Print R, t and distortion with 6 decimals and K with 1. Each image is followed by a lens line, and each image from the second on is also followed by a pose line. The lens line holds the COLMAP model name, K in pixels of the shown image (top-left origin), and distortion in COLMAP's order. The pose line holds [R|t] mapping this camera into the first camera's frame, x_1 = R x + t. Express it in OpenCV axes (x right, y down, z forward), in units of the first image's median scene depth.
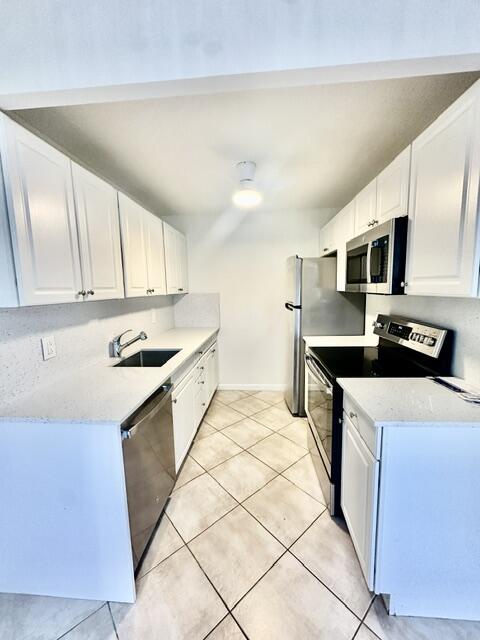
lens RADIAL K [[254.2, 0, 240.0], [0, 254.2, 320.0], [0, 0, 1]] dist [-0.006715, 0.000373]
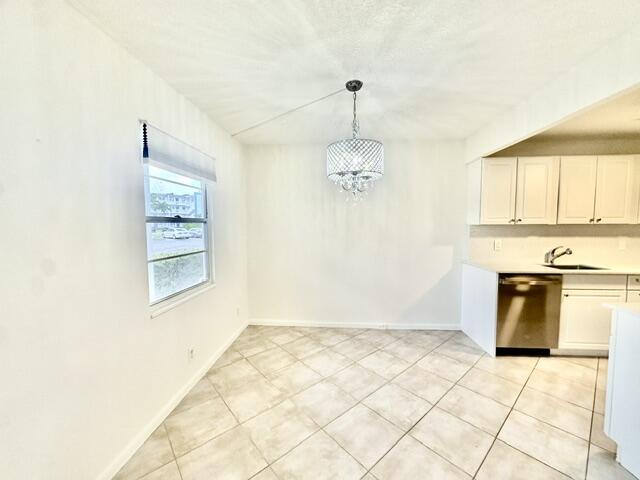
lens RADIAL K [[254.2, 0, 320.0], [0, 254.2, 240.0], [0, 0, 1]] dist [-0.006715, 0.000373]
pose [[0.004005, 0.086727, -0.996224, 0.982247], [-0.122201, 0.988808, 0.085590, 0.046503], [0.992497, 0.121397, 0.014559, -0.391146]]
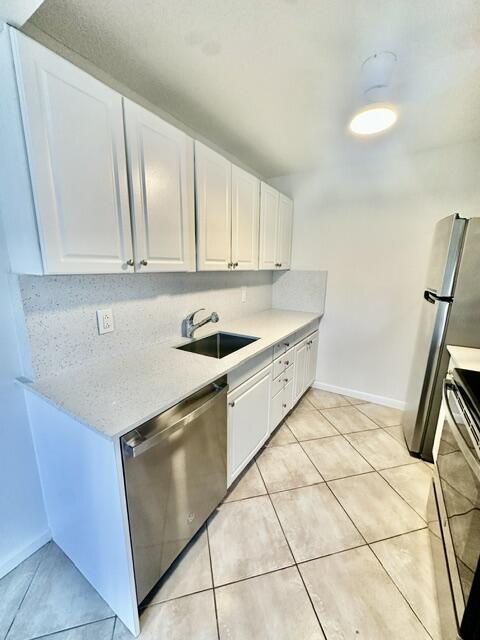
lens RADIAL K [[254.2, 0, 240.0], [0, 254.2, 320.0], [0, 0, 1]] dist [-0.006715, 0.000373]
pose [[0.890323, 0.125490, -0.437696, 0.070234], [-0.087704, 0.990534, 0.105591, -0.026431], [0.446804, -0.055623, 0.892901, 0.264716]]
